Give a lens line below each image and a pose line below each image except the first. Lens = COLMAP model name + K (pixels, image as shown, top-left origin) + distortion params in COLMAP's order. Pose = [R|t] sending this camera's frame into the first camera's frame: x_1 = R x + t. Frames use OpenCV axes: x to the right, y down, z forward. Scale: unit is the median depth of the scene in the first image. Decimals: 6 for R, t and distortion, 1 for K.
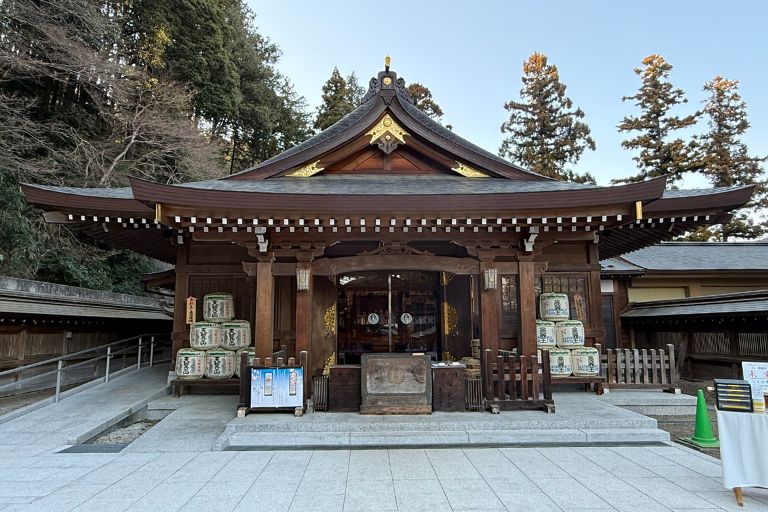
lens RADIAL K [[566.8, 0, 384.0], [0, 566.8, 256.0], [0, 0, 1]] dist [0.053913, -0.000896]
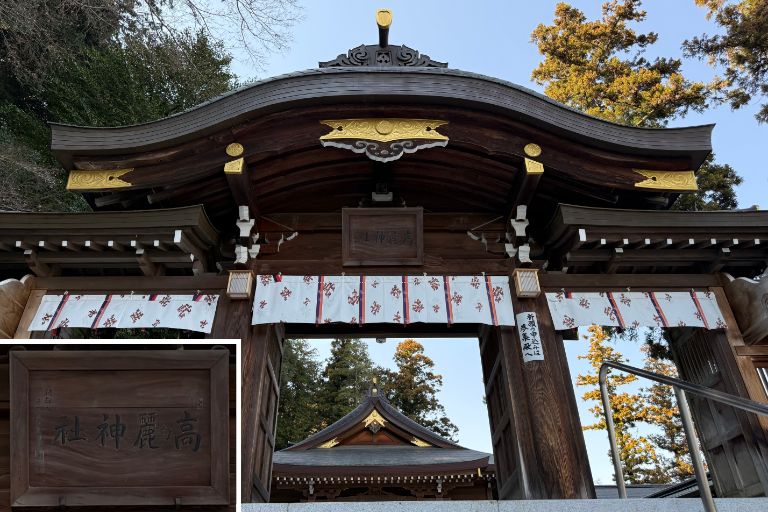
lens RADIAL K [[566.8, 0, 384.0], [0, 566.8, 256.0], [0, 0, 1]] dist [0.053913, -0.000896]
pose [[0.999923, -0.011300, -0.005115, 0.050278], [0.008381, 0.919526, -0.392940, 0.011912], [0.009144, 0.392867, 0.919550, -0.854372]]
